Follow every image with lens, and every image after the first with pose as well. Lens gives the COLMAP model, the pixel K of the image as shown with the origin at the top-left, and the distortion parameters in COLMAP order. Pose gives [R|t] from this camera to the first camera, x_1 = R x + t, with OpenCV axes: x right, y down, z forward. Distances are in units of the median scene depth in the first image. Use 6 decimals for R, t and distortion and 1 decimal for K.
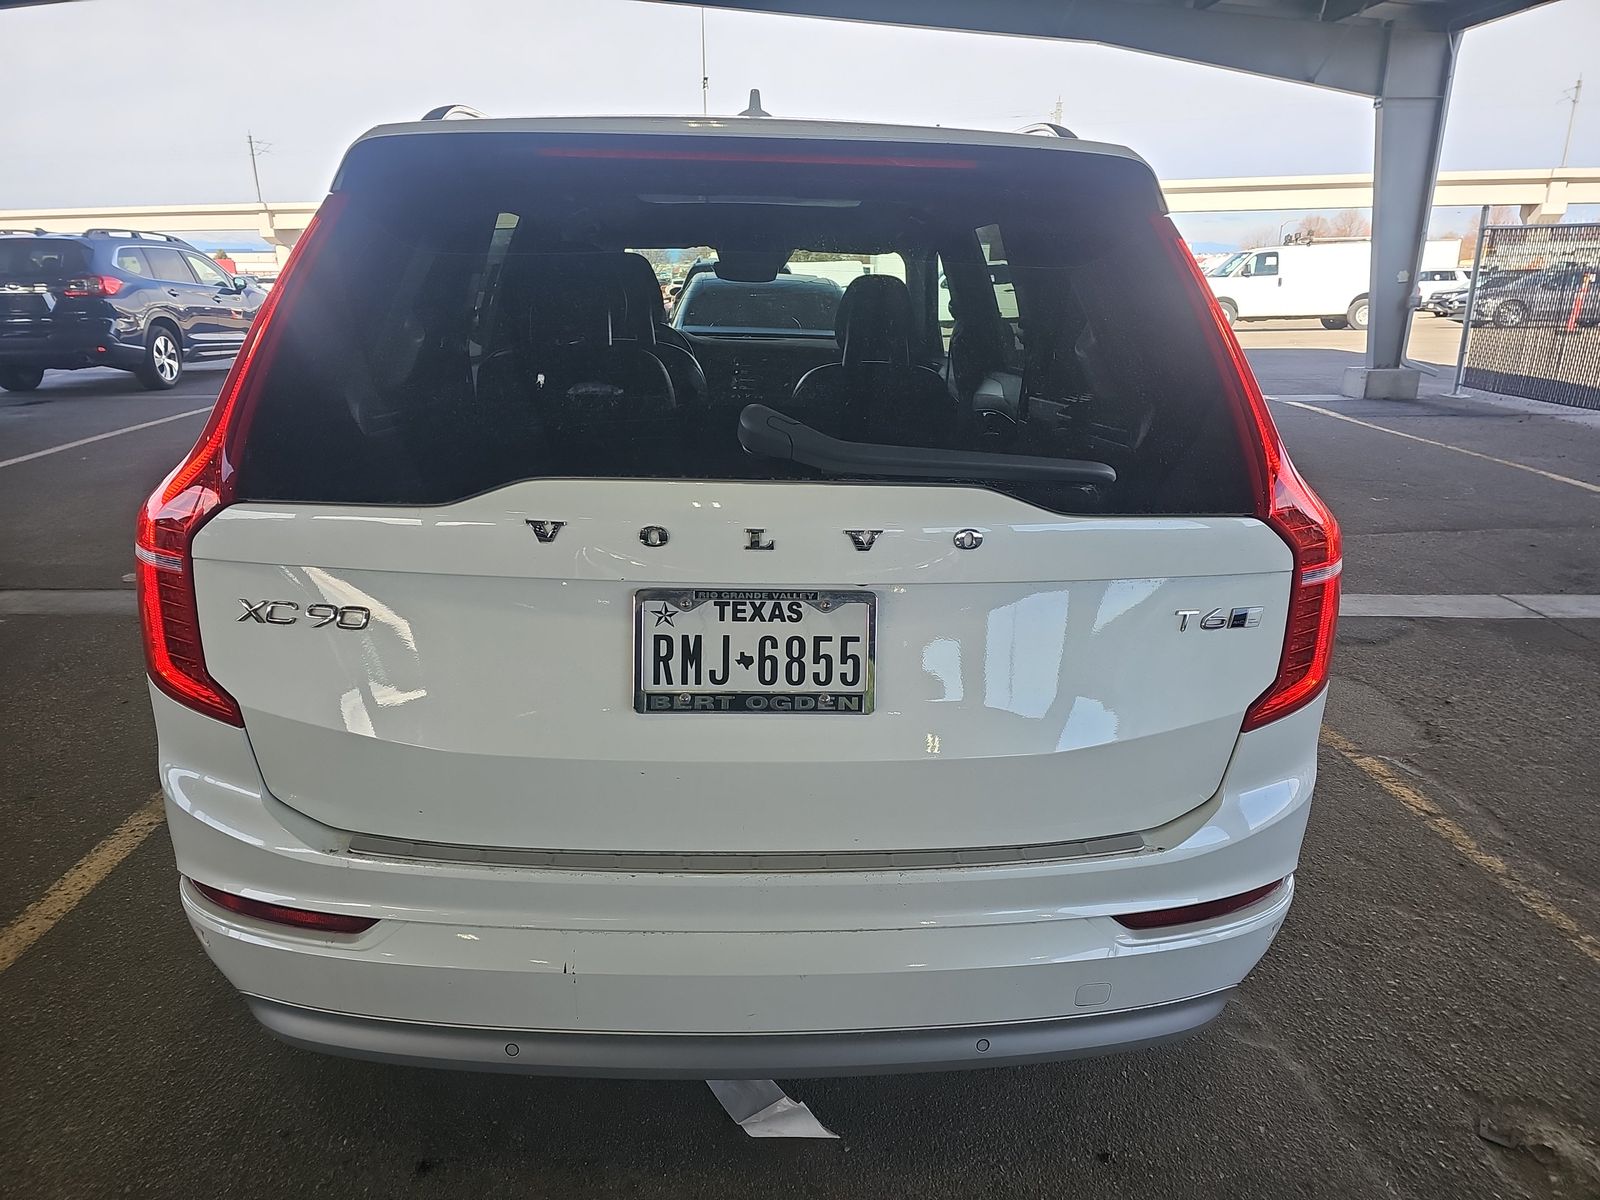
lens RADIAL K [[1090.6, 0, 800.0], [0, 1090.6, 600.0], [0, 0, 1]] dist [-0.020551, -0.001502]
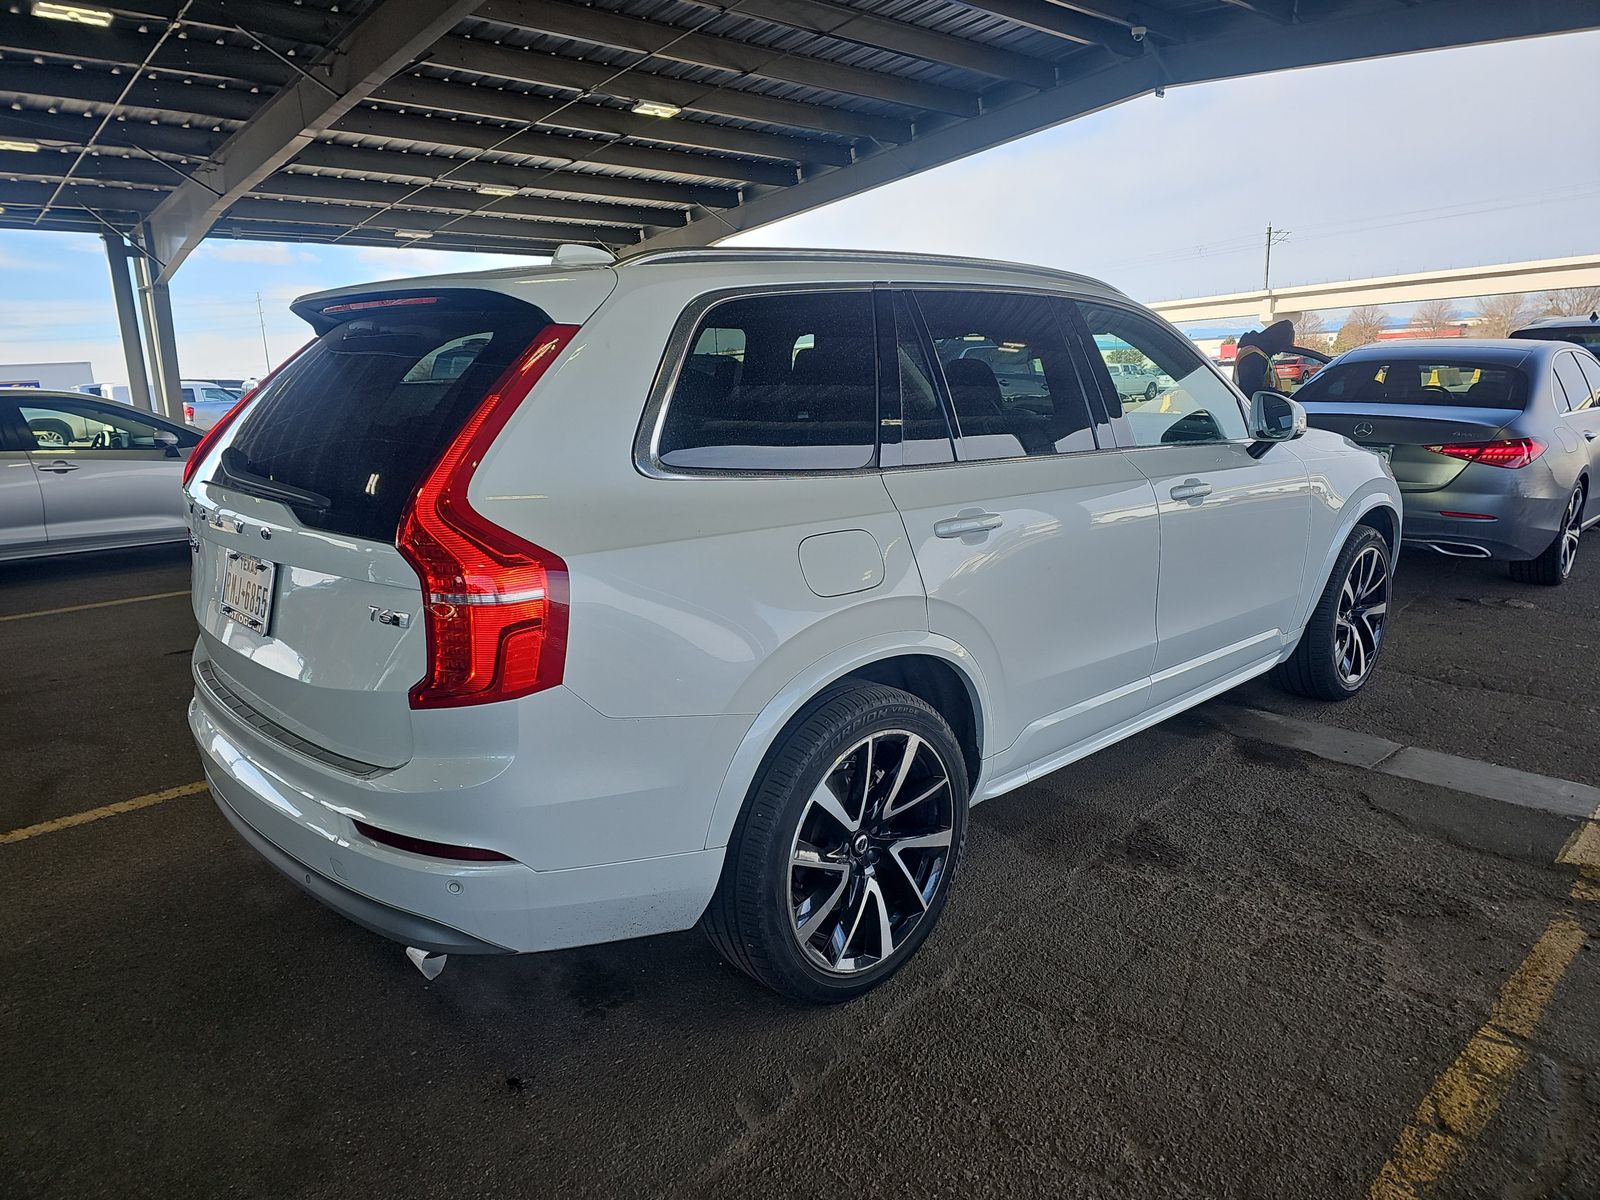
lens RADIAL K [[1090.6, 0, 800.0], [0, 1090.6, 600.0], [0, 0, 1]] dist [-0.020551, -0.001502]
pose [[0.644723, 0.145578, -0.750426, 0.338532], [-0.198074, 0.979984, 0.019937, -0.025650], [0.738308, 0.135786, 0.660654, 0.094021]]
